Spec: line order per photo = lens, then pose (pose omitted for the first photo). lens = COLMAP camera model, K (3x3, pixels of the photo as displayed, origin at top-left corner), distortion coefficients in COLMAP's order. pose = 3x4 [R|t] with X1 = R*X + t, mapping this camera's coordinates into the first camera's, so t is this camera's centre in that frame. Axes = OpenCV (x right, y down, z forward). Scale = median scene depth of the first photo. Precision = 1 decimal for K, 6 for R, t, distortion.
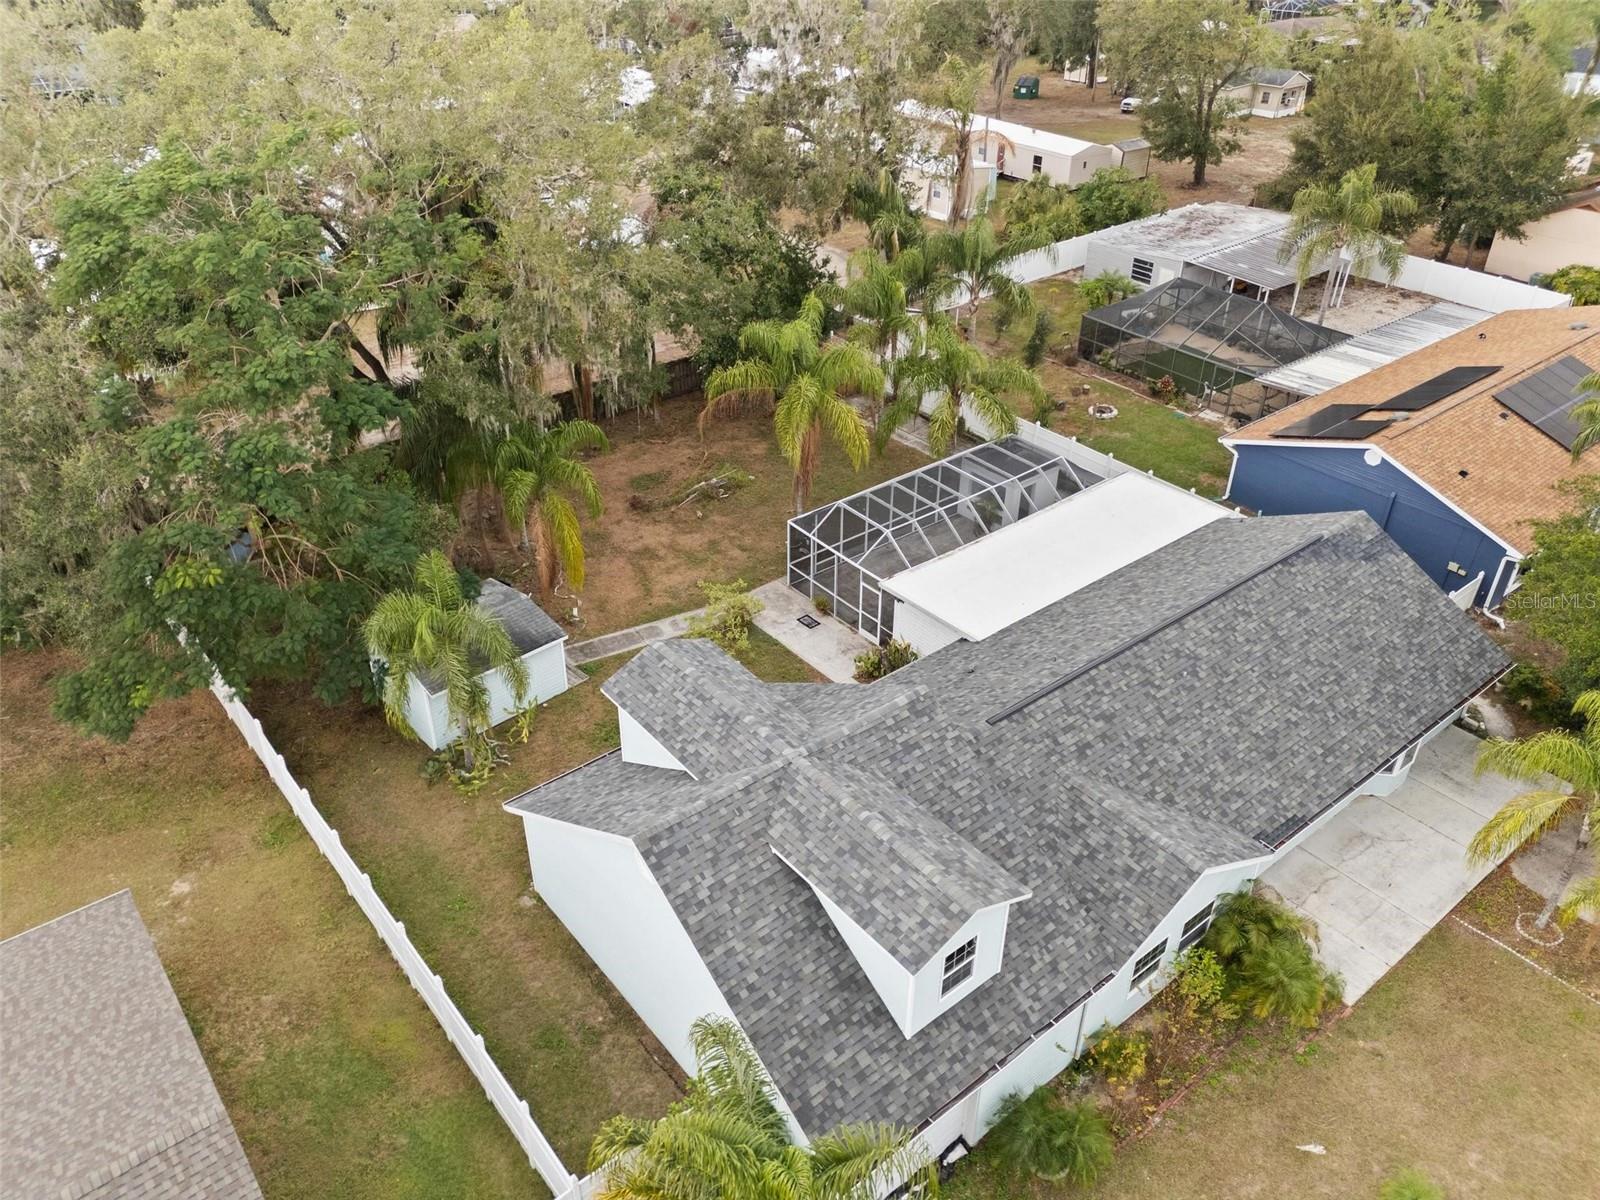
lens RADIAL K [[1168.1, 0, 794.9], [0, 1168.1, 604.7], [0, 0, 1]] dist [0.094726, -0.111949]
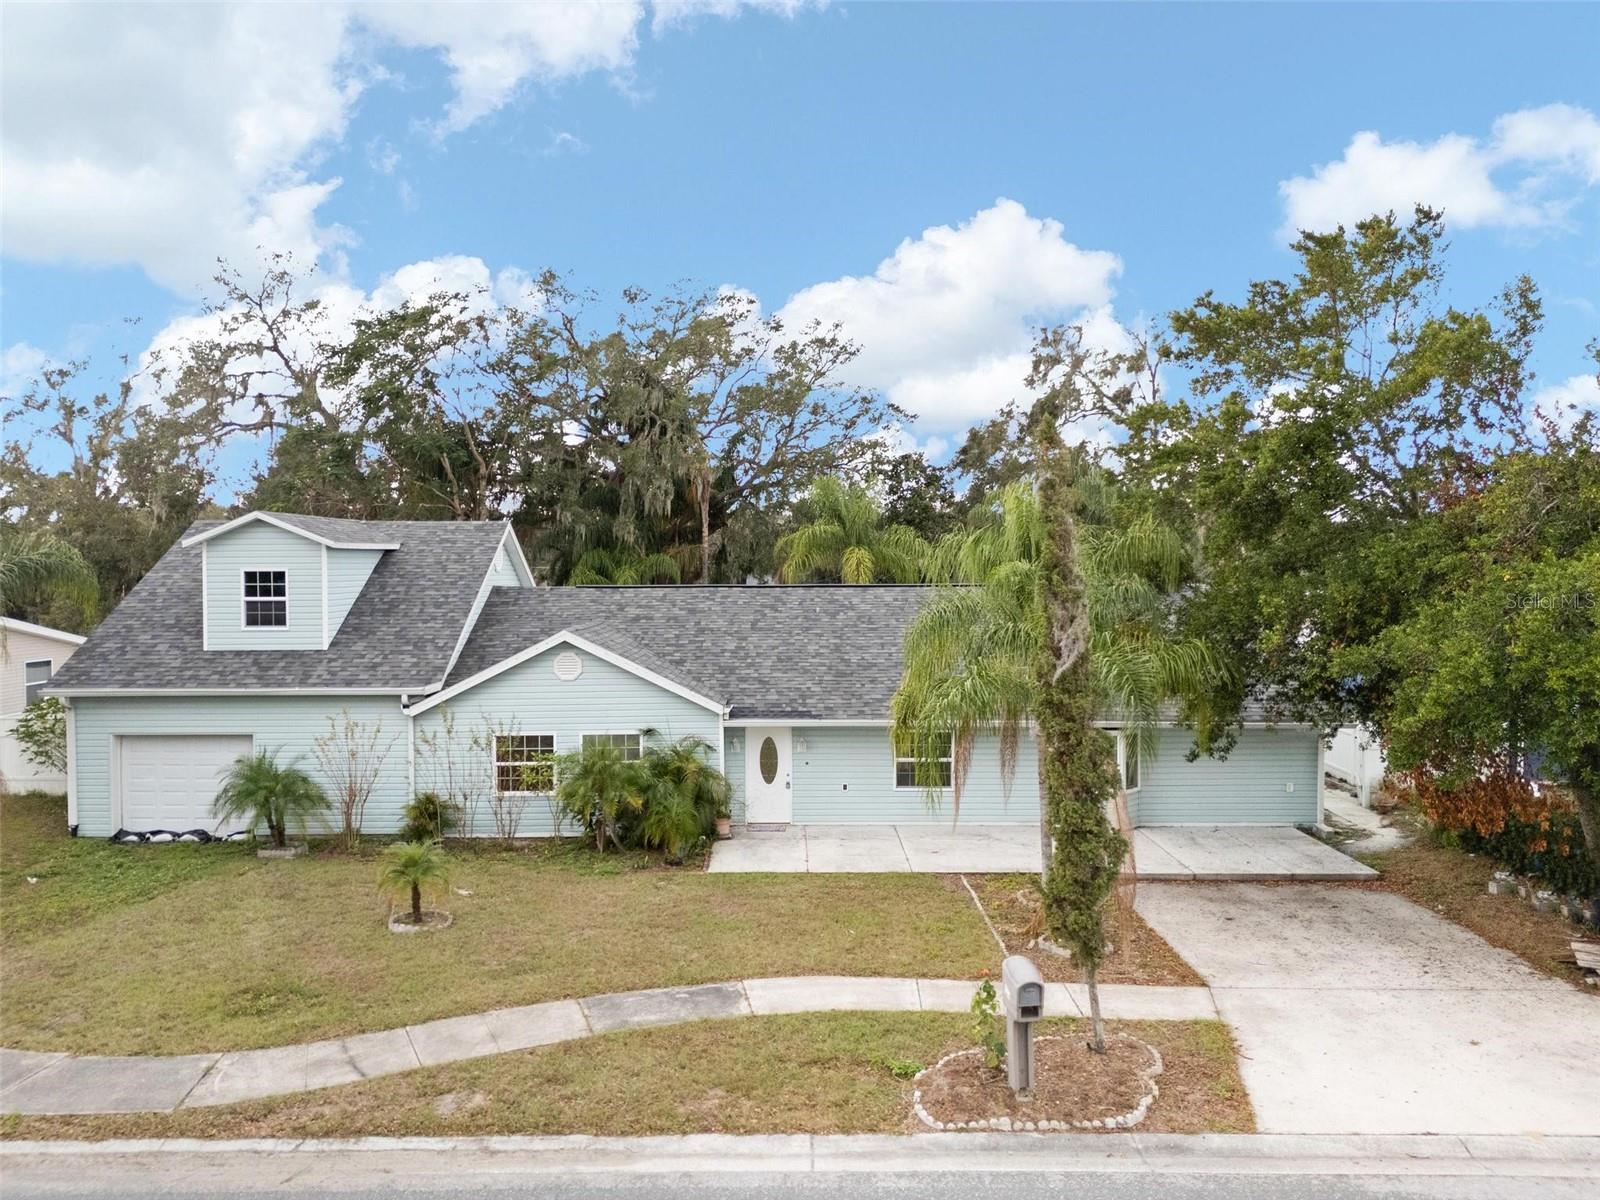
lens RADIAL K [[1168.1, 0, 794.9], [0, 1168.1, 604.7], [0, 0, 1]] dist [0.094726, -0.111949]
pose [[0.777701, 0.015499, -0.628443, 0.808845], [-0.341034, 0.850202, -0.401064, 0.388937], [0.528087, 0.526228, 0.666489, 0.348754]]
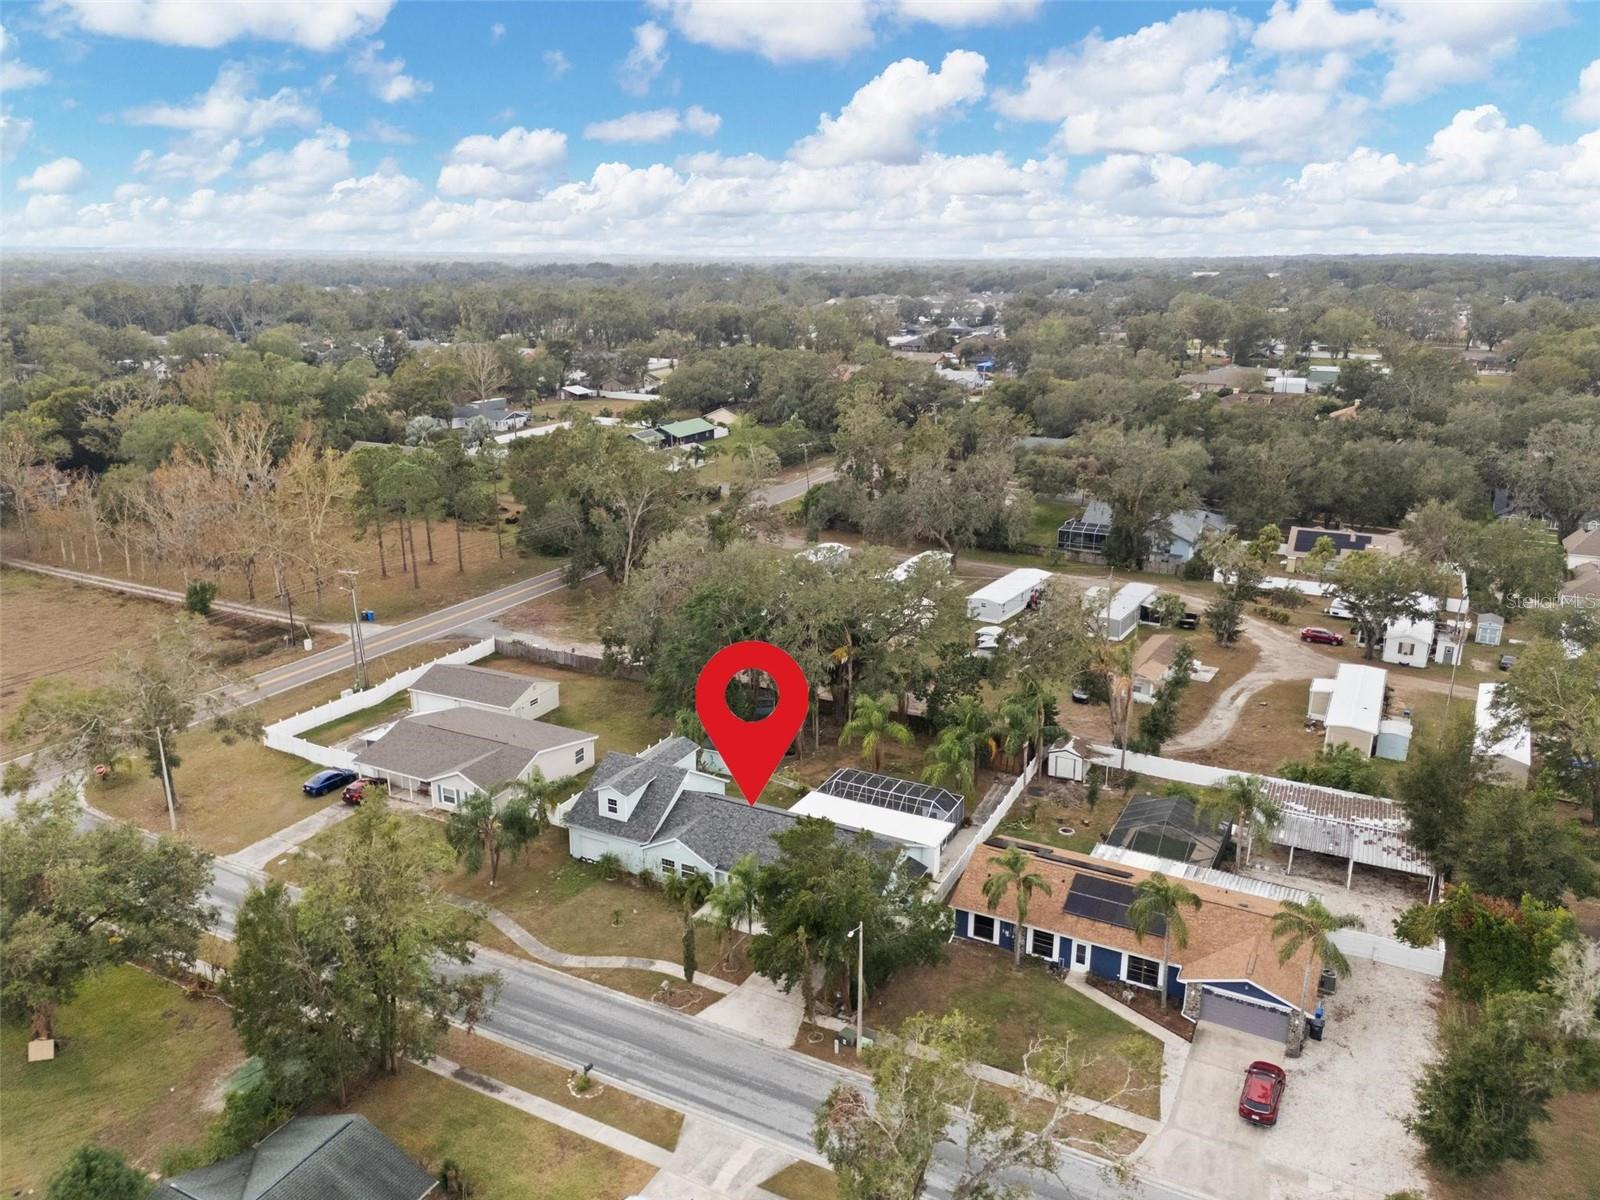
lens RADIAL K [[1168.1, 0, 794.9], [0, 1168.1, 604.7], [0, 0, 1]] dist [0.094726, -0.111949]
pose [[0.406716, 0.260954, -0.875491, 2.485651], [-0.505075, 0.862781, 0.022529, -0.463307], [0.761237, 0.433026, 0.482708, -0.511590]]
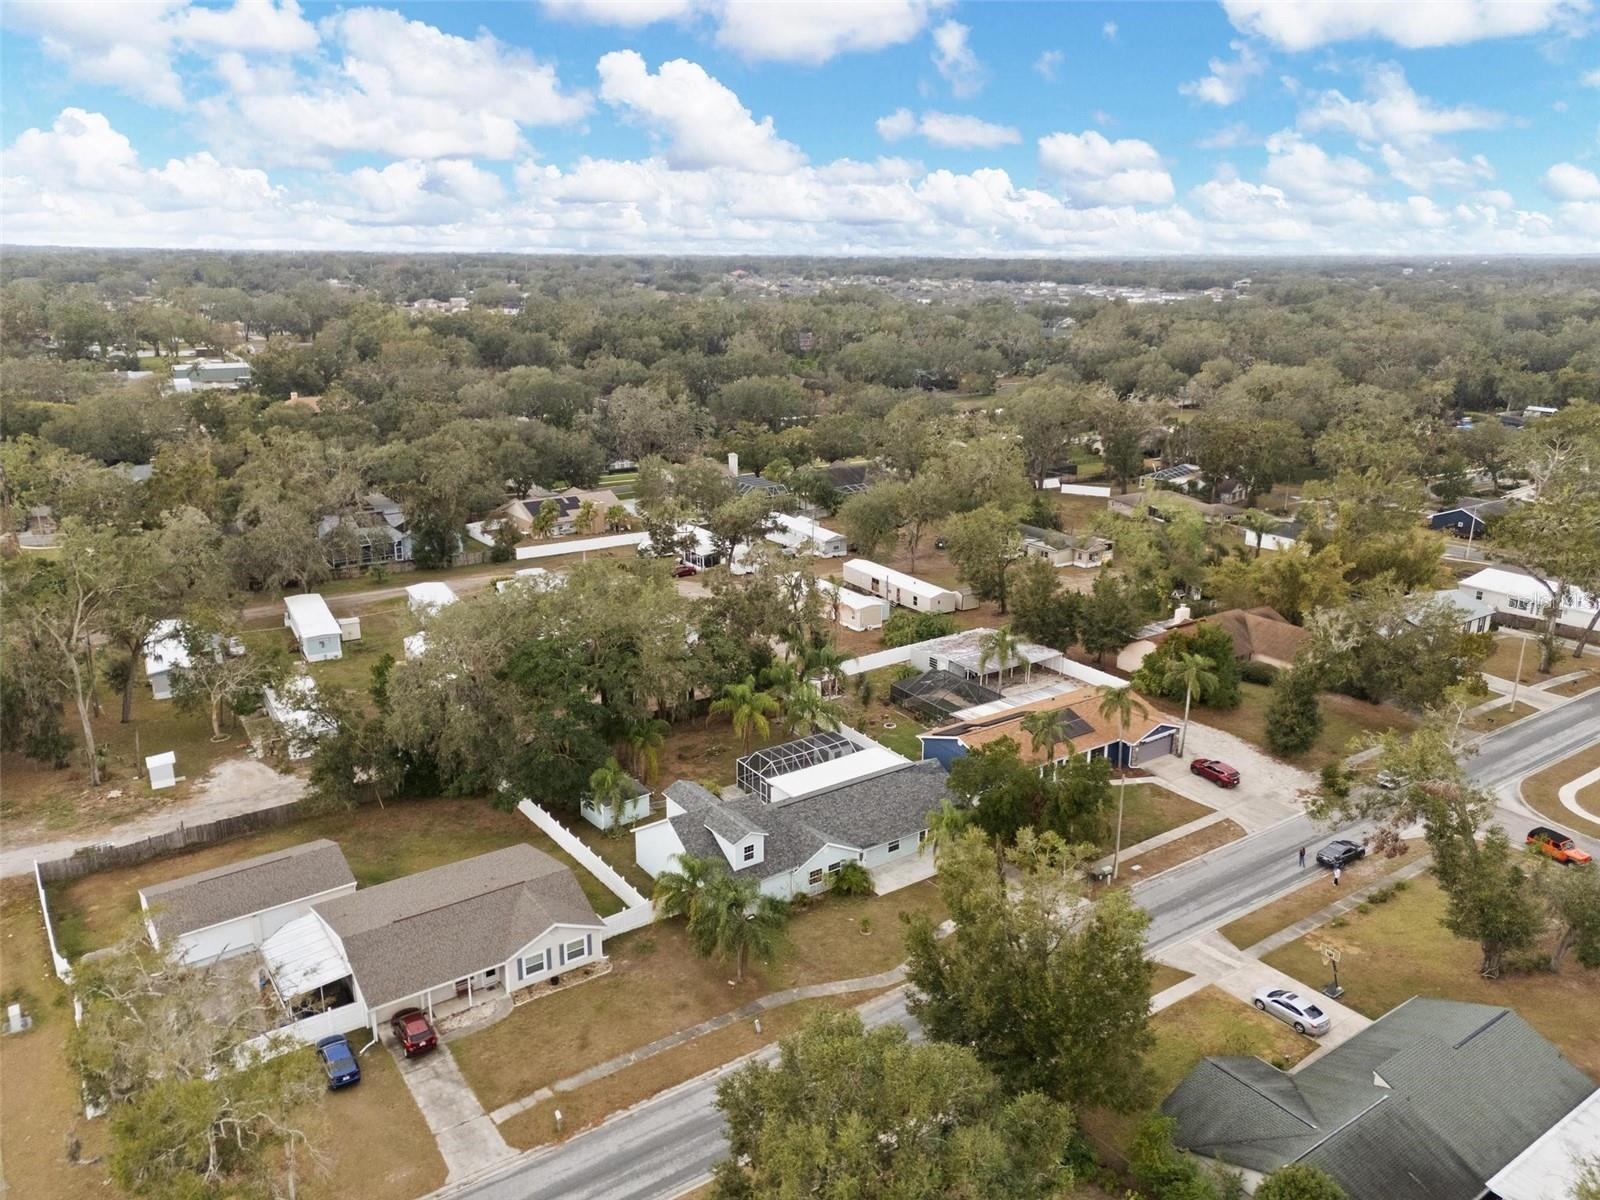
lens RADIAL K [[1168.1, 0, 794.9], [0, 1168.1, 604.7], [0, 0, 1]] dist [0.094726, -0.111949]
pose [[0.997868, 0.020808, -0.061864, 0.339221], [-0.037565, 0.958195, -0.283640, 0.406941], [0.053376, 0.285359, 0.956933, -1.939733]]
